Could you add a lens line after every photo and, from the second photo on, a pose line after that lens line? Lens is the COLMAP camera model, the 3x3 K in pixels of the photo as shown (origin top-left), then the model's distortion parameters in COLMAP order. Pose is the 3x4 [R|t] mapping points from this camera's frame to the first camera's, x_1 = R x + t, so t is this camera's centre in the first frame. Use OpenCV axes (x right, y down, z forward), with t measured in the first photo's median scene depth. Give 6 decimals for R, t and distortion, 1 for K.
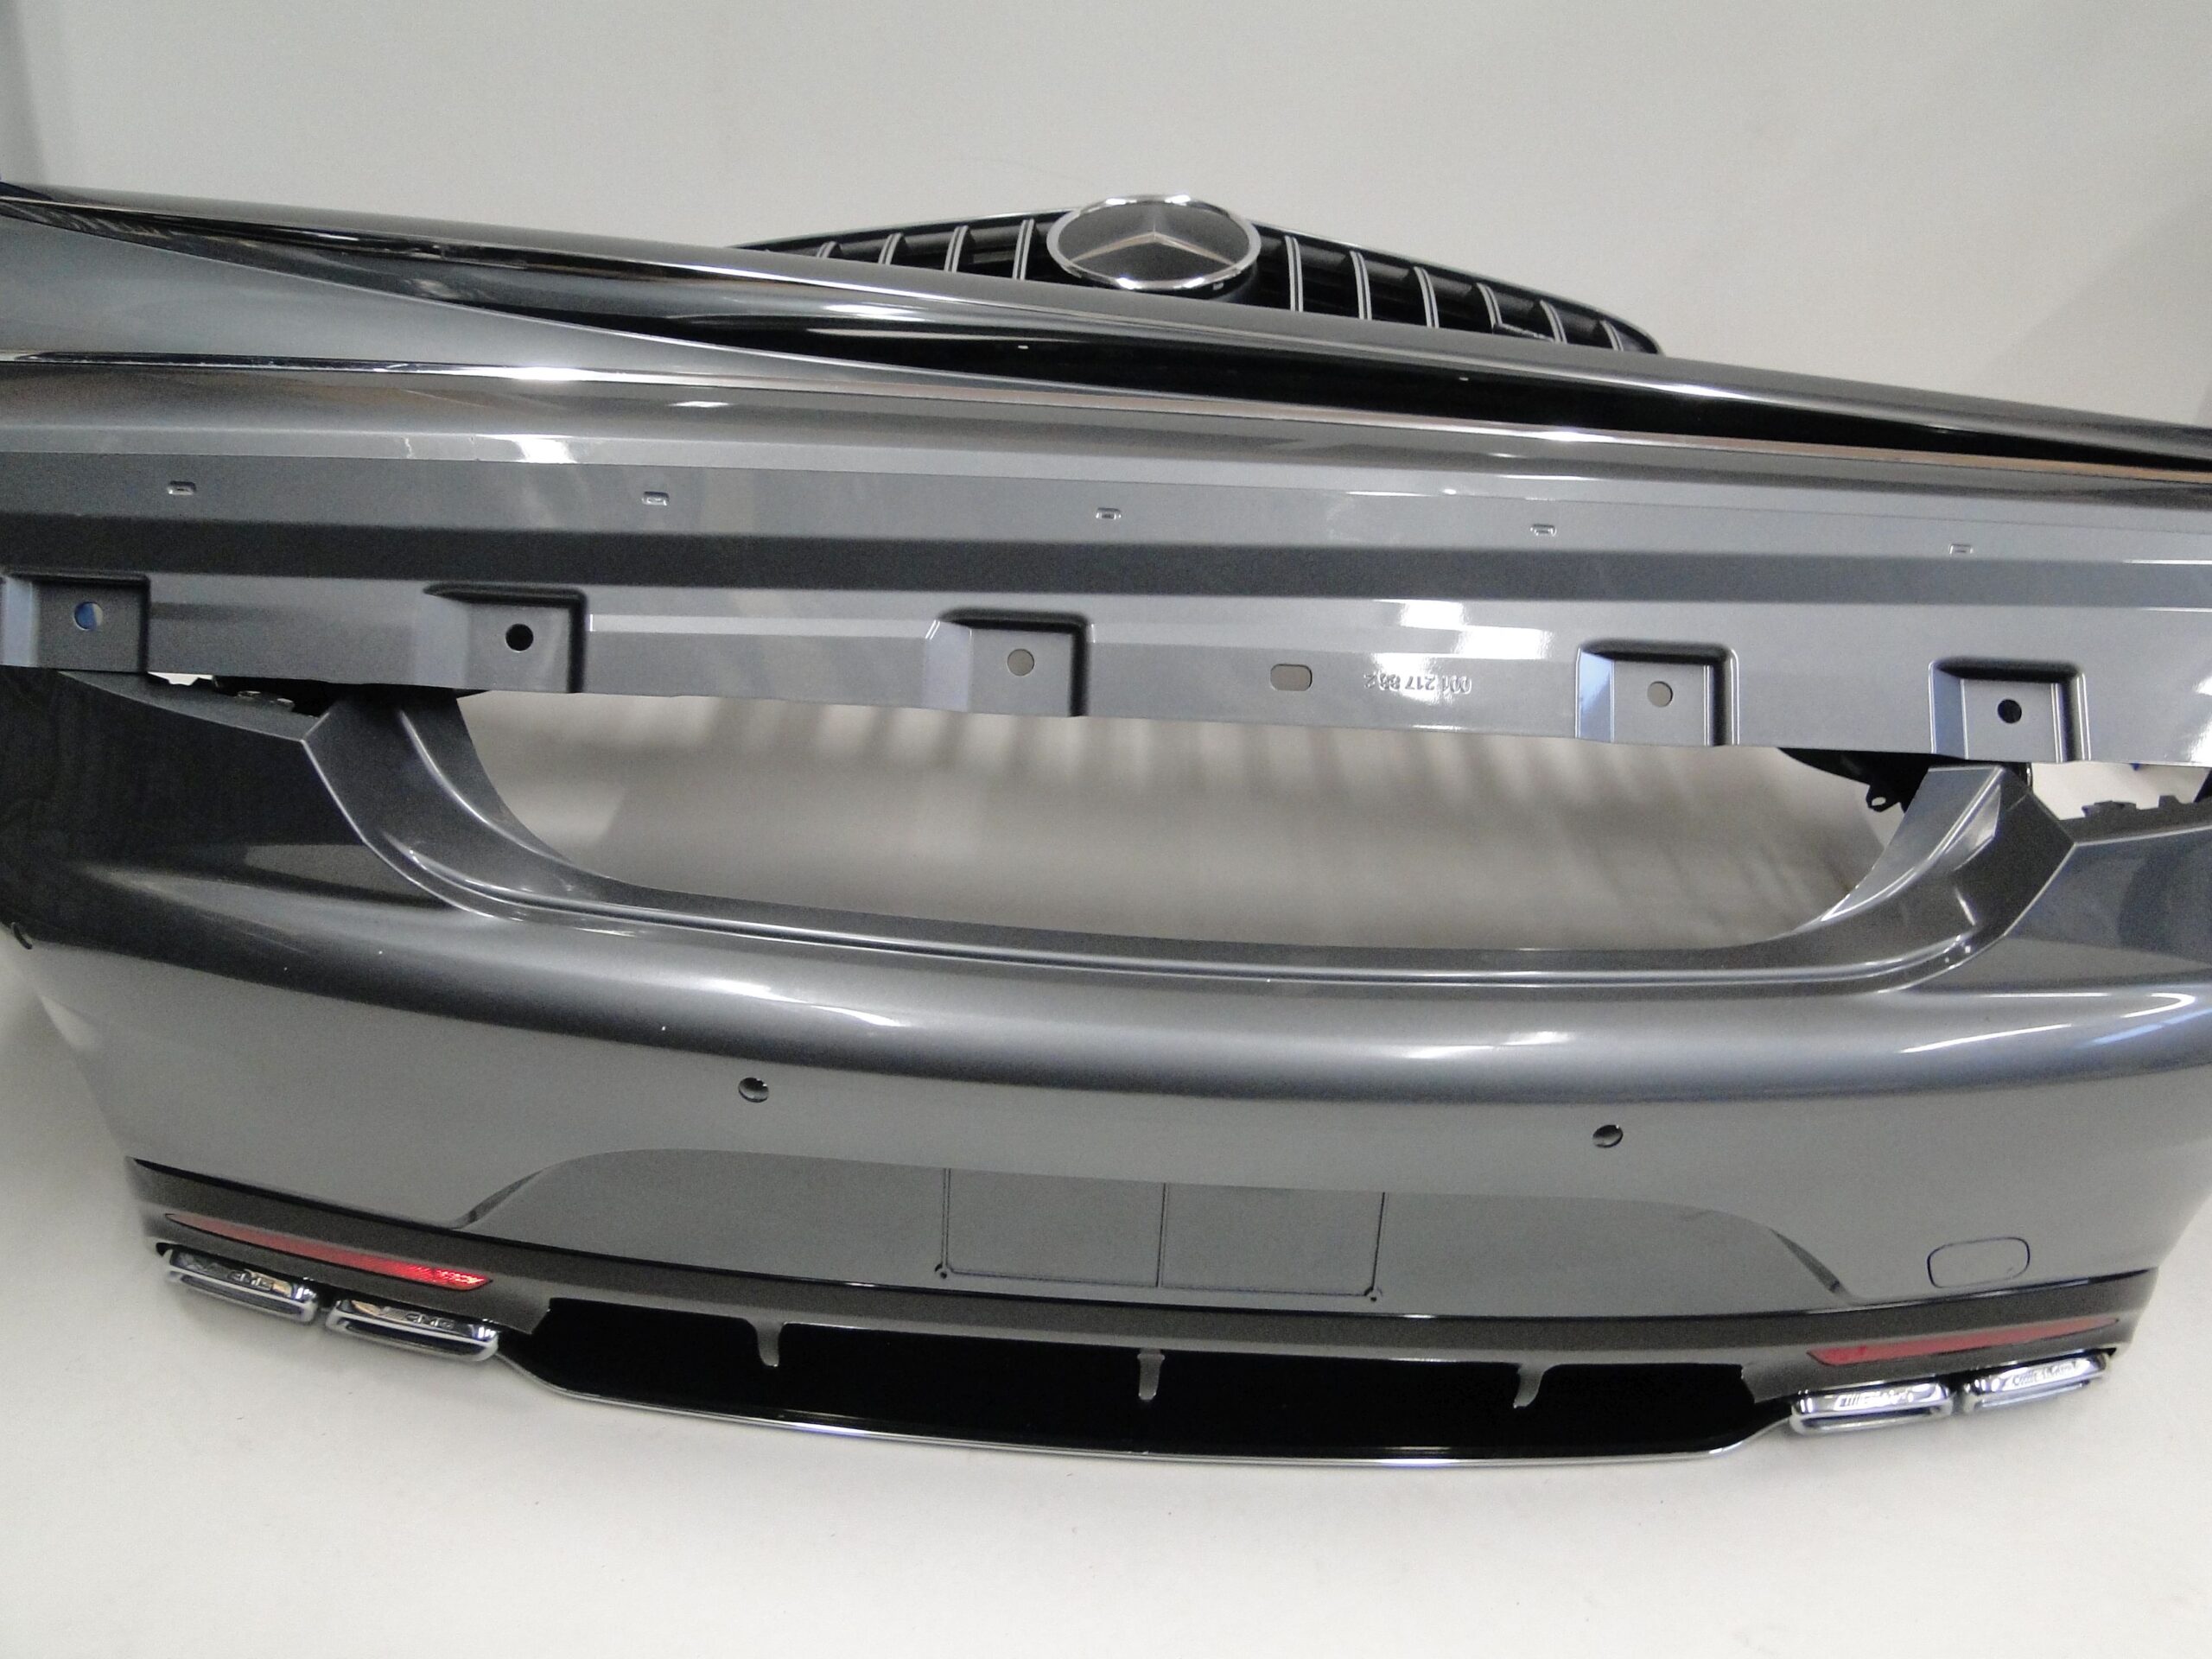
lens RADIAL K [[1858.5, 0, 1106.0], [0, 1858.5, 829.5], [0, 0, 1]] dist [0.075690, -0.077595]
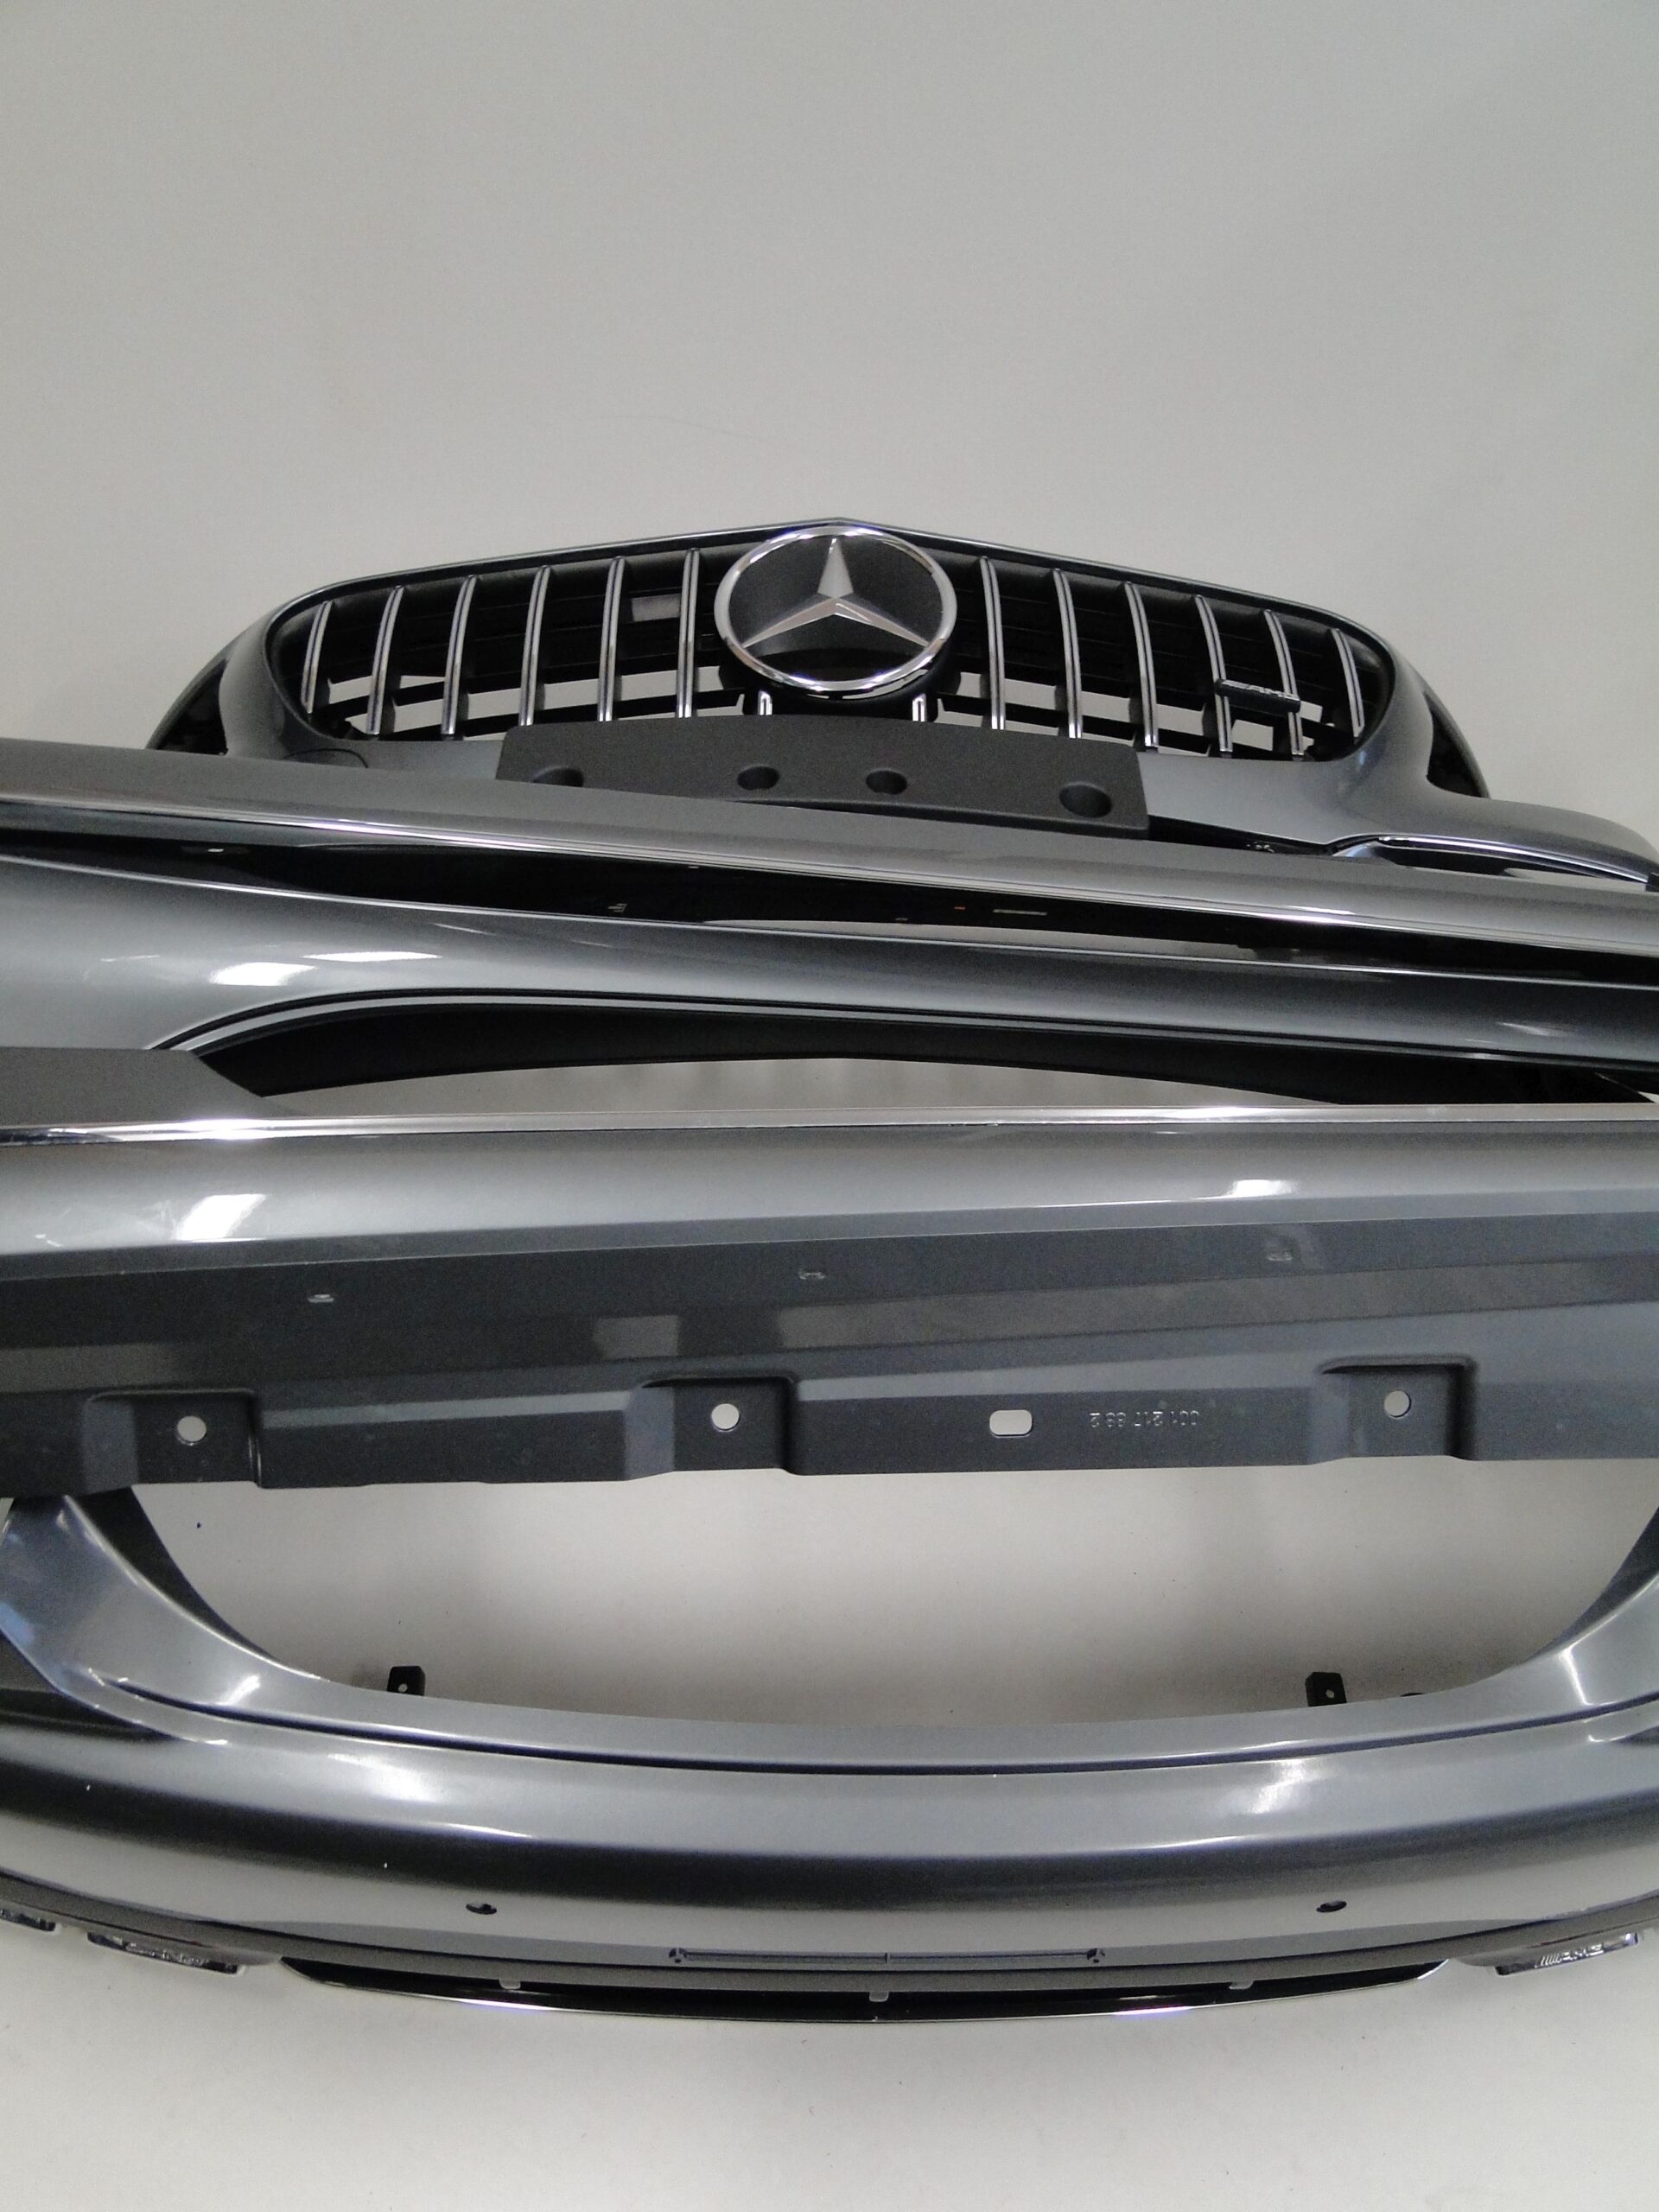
lens RADIAL K [[1858.5, 0, 821.8], [0, 1858.5, 1135.2], [0, 0, 1]] dist [0.075690, -0.077595]
pose [[0.999201, -0.038424, 0.011001, -0.001958], [0.034331, 0.966061, 0.256021, -0.458237], [-0.020465, -0.255439, 0.966609, 0.116505]]
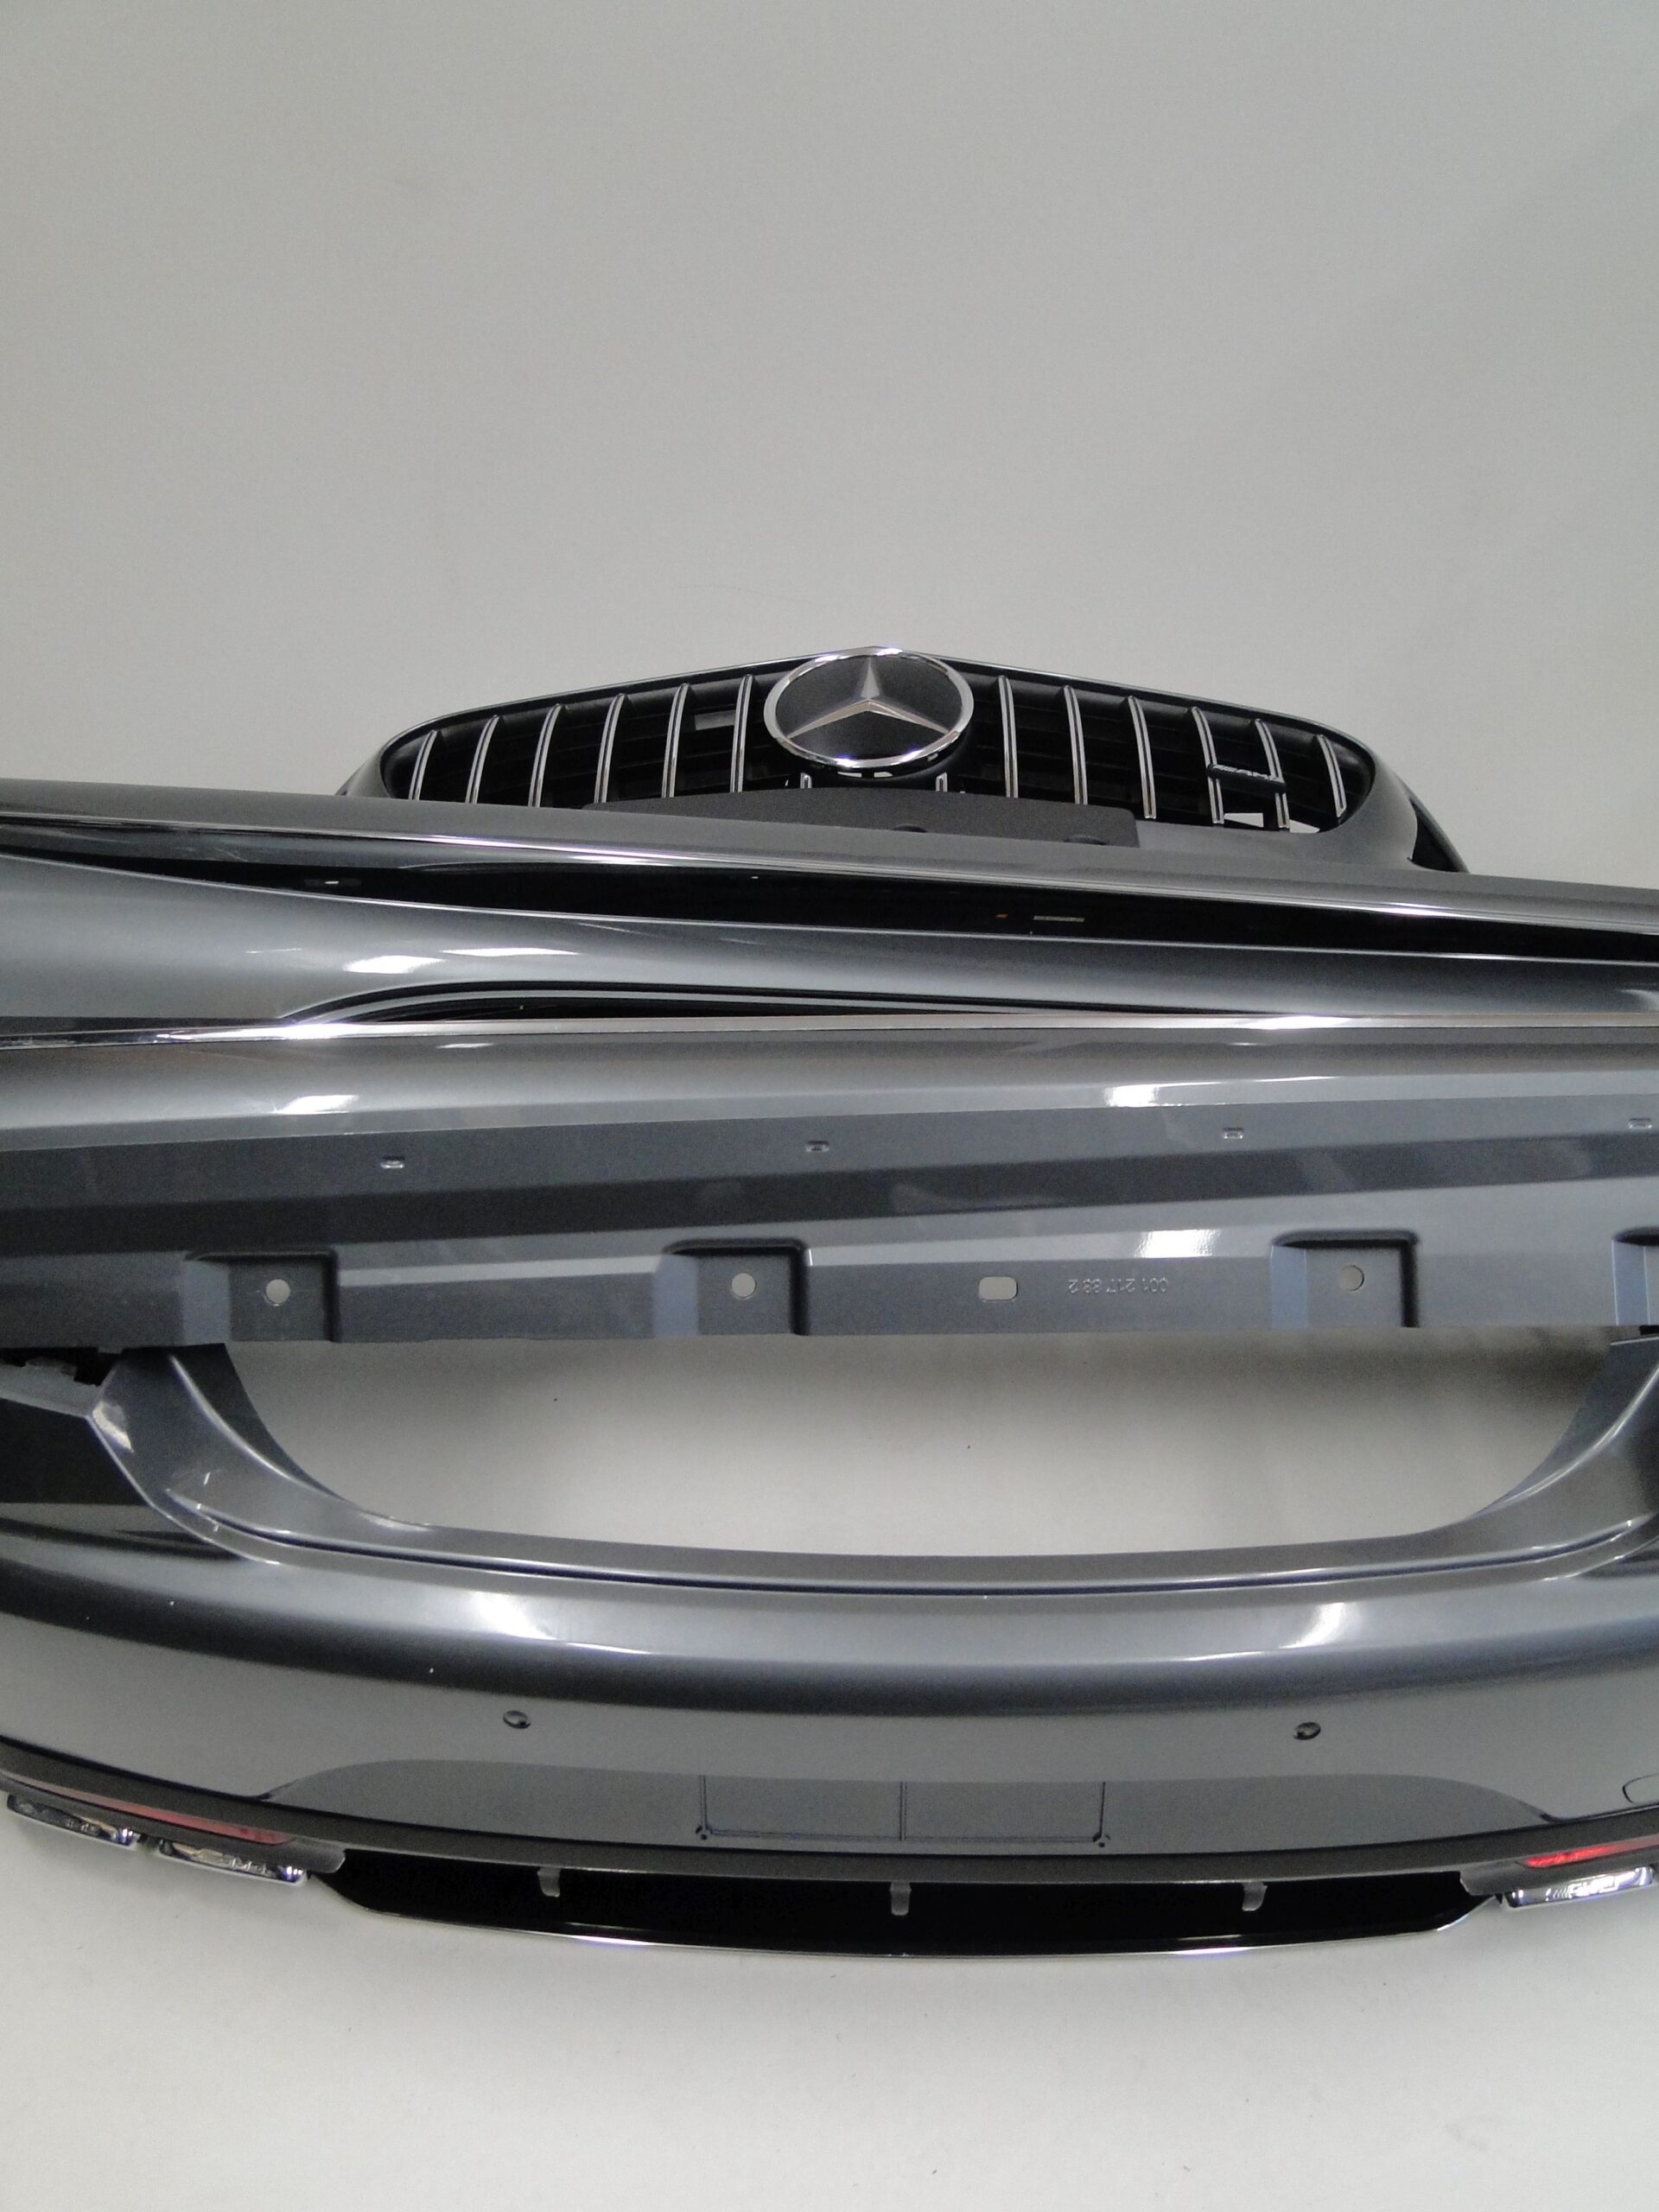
lens RADIAL K [[1858.5, 0, 821.8], [0, 1858.5, 1135.2], [0, 0, 1]] dist [0.075690, -0.077595]
pose [[0.998099, -0.047839, -0.038857, 0.043459], [0.050791, 0.995586, 0.078921, -0.249569], [0.034910, -0.080744, 0.996123, -0.051735]]
